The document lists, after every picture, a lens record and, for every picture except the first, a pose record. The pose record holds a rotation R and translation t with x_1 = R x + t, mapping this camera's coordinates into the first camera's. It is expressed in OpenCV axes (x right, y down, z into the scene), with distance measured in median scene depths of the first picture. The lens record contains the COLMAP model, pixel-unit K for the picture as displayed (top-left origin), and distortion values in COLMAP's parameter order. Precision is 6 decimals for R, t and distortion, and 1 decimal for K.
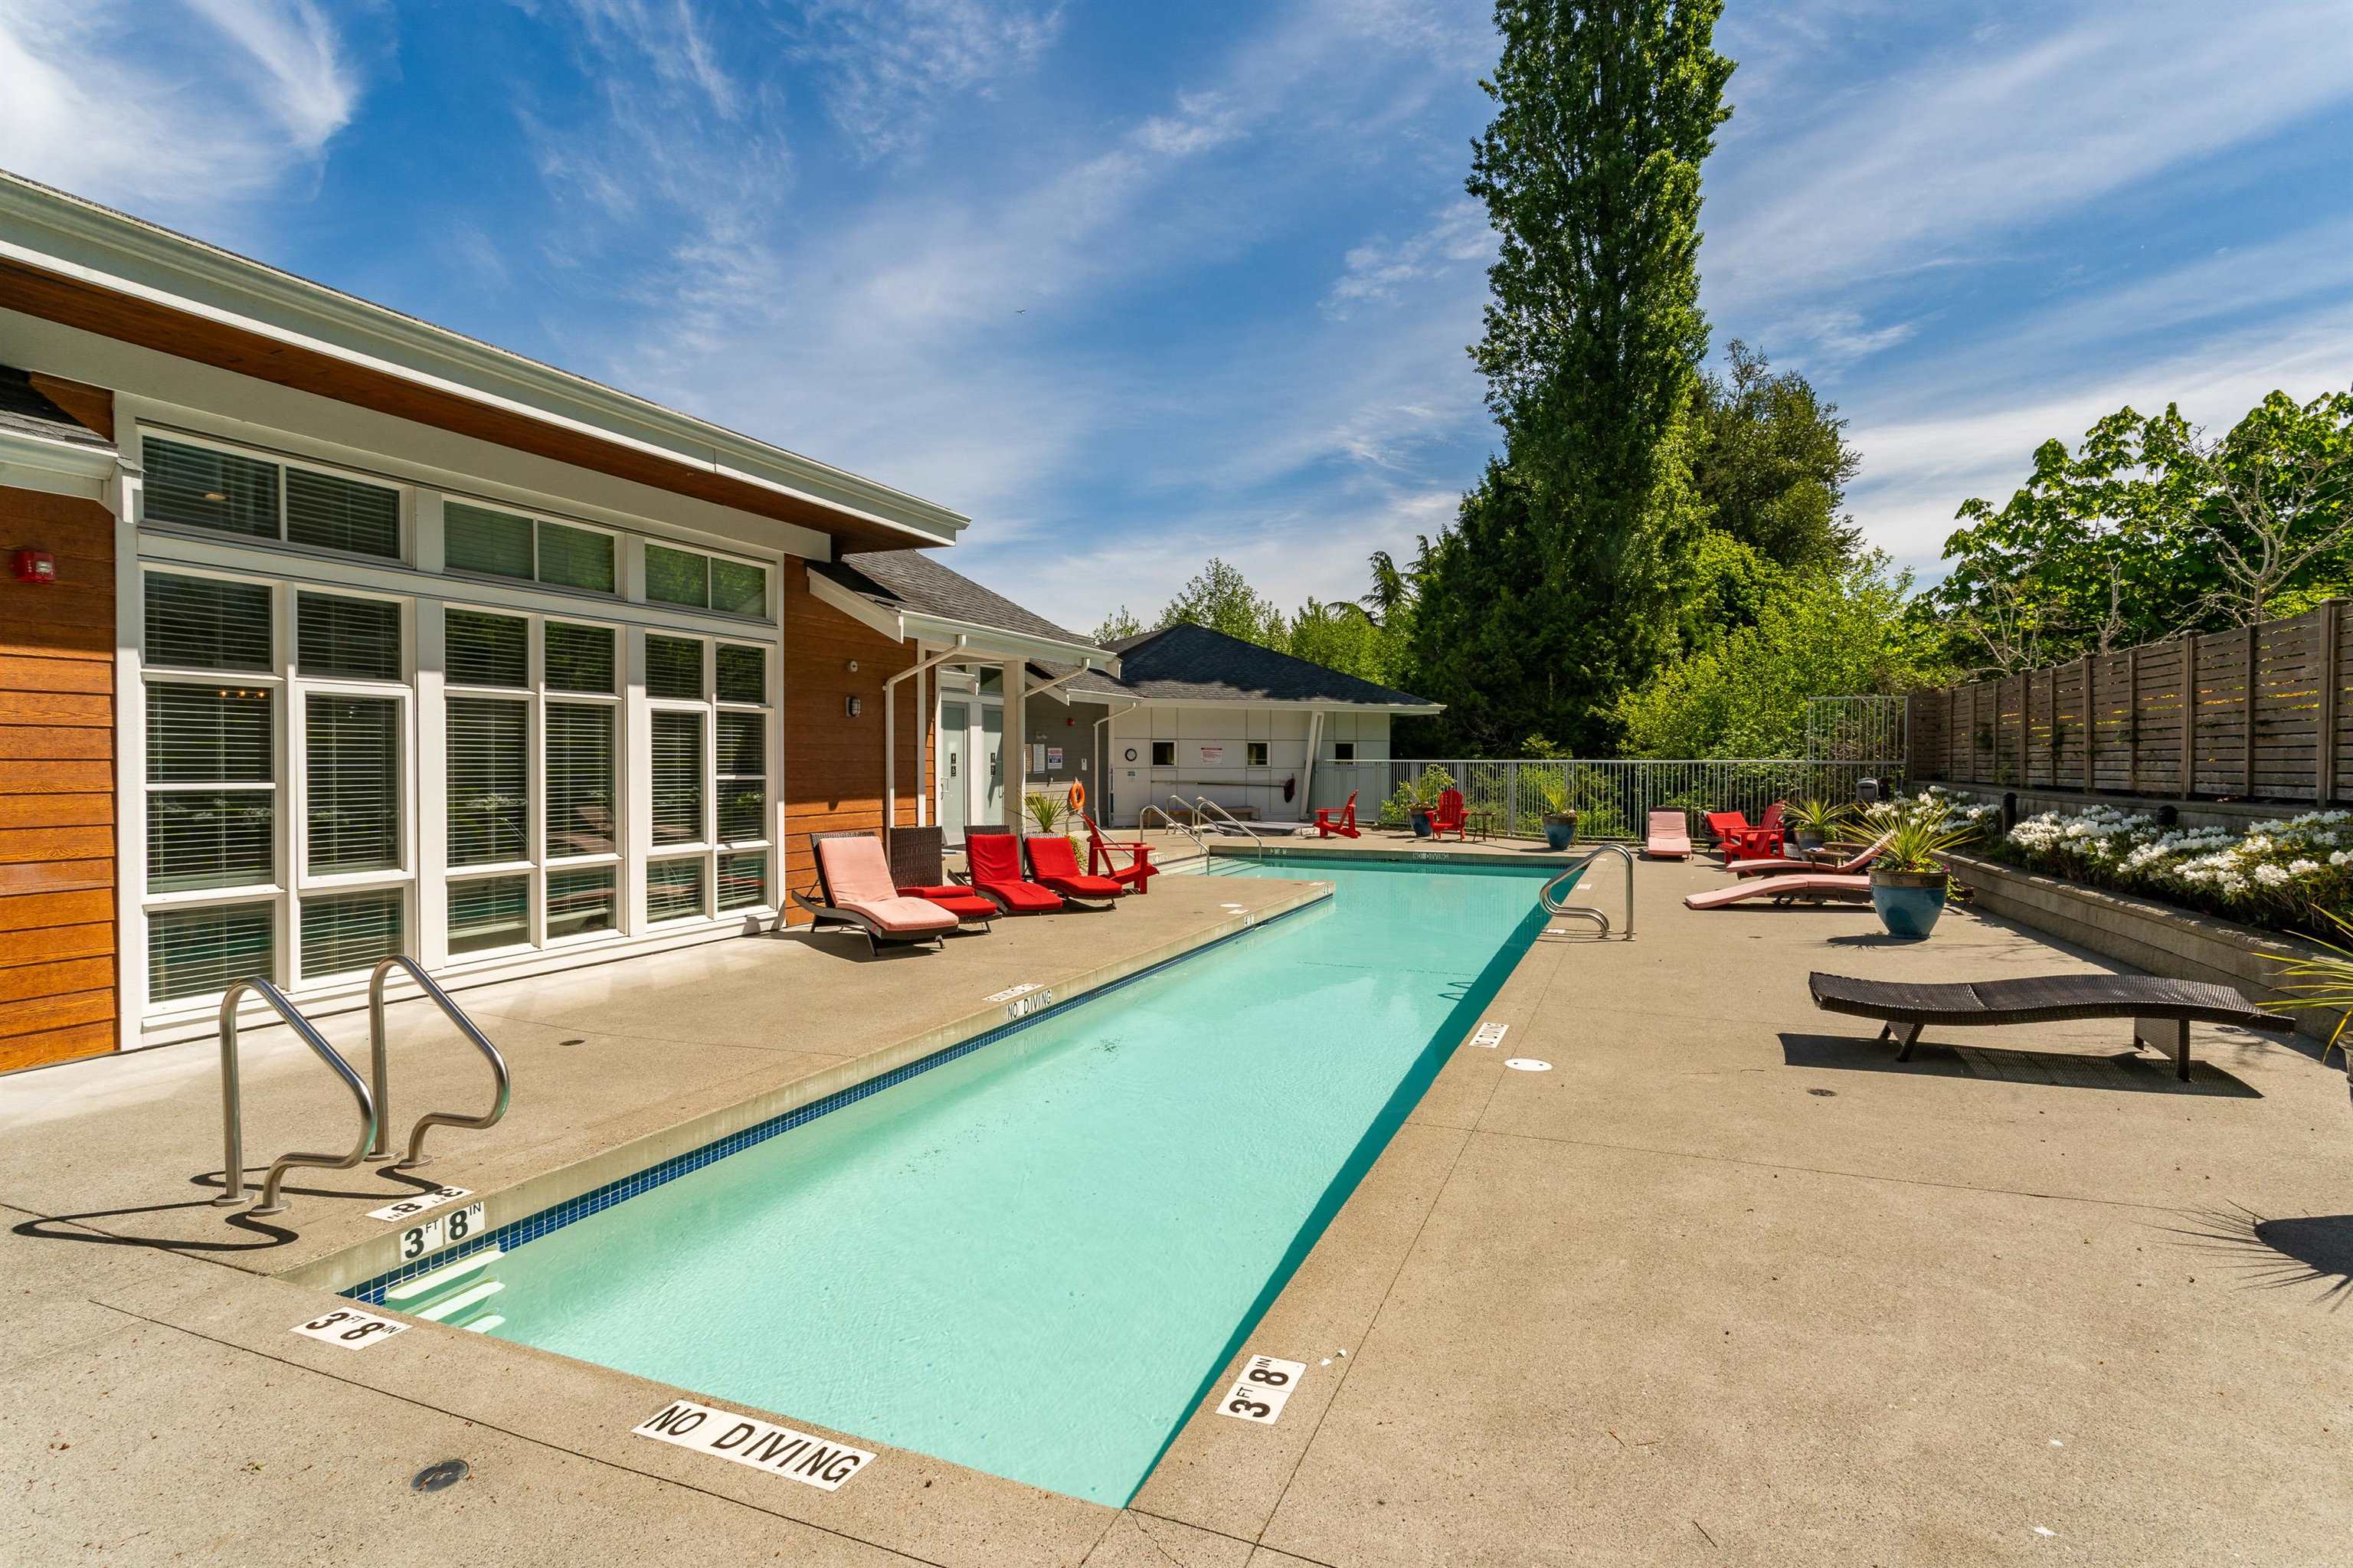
lens RADIAL K [[1134.3, 0, 1180.0], [0, 1134.3, 774.8], [0, 0, 1]] dist [0.000972, 0.000275]
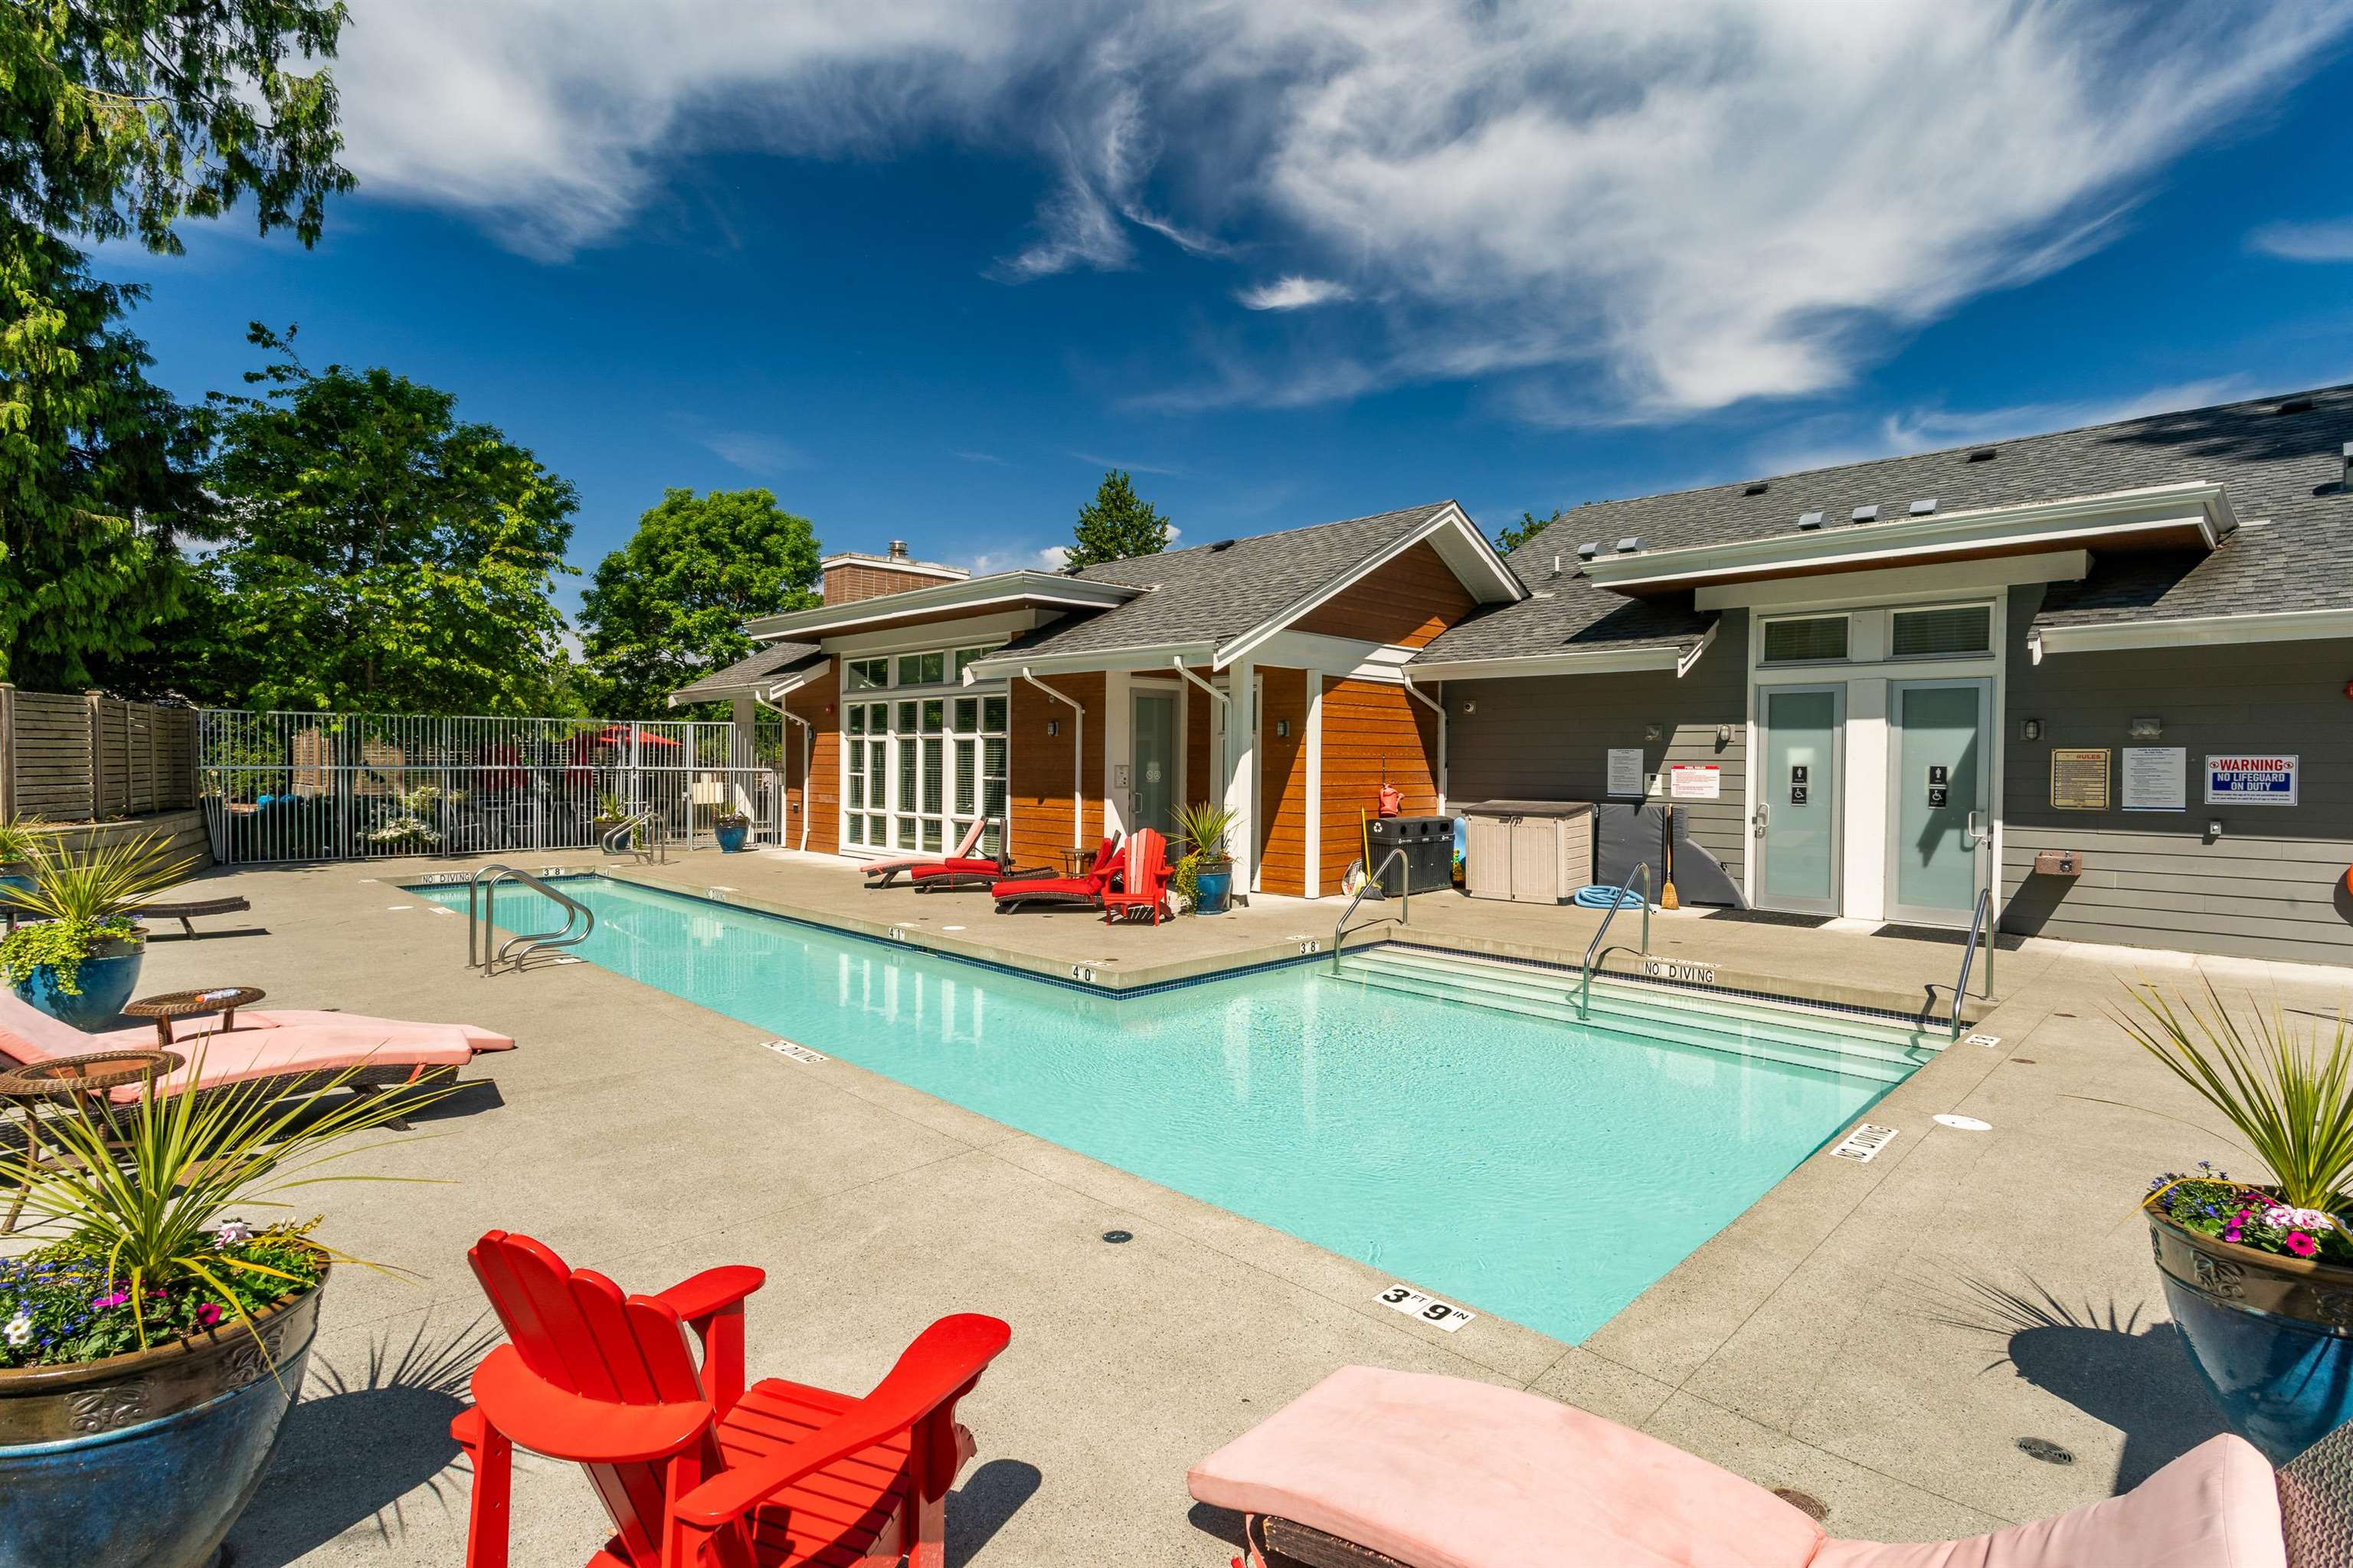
lens RADIAL K [[1134.3, 0, 1178.3], [0, 1134.3, 778.1], [0, 0, 1]] dist [0.000972, 0.000275]
pose [[-0.373327, 0.005798, -0.927682, 1.064351], [-0.023651, 0.999596, 0.015765, -0.030901], [0.927398, 0.027826, -0.373039, 1.932402]]
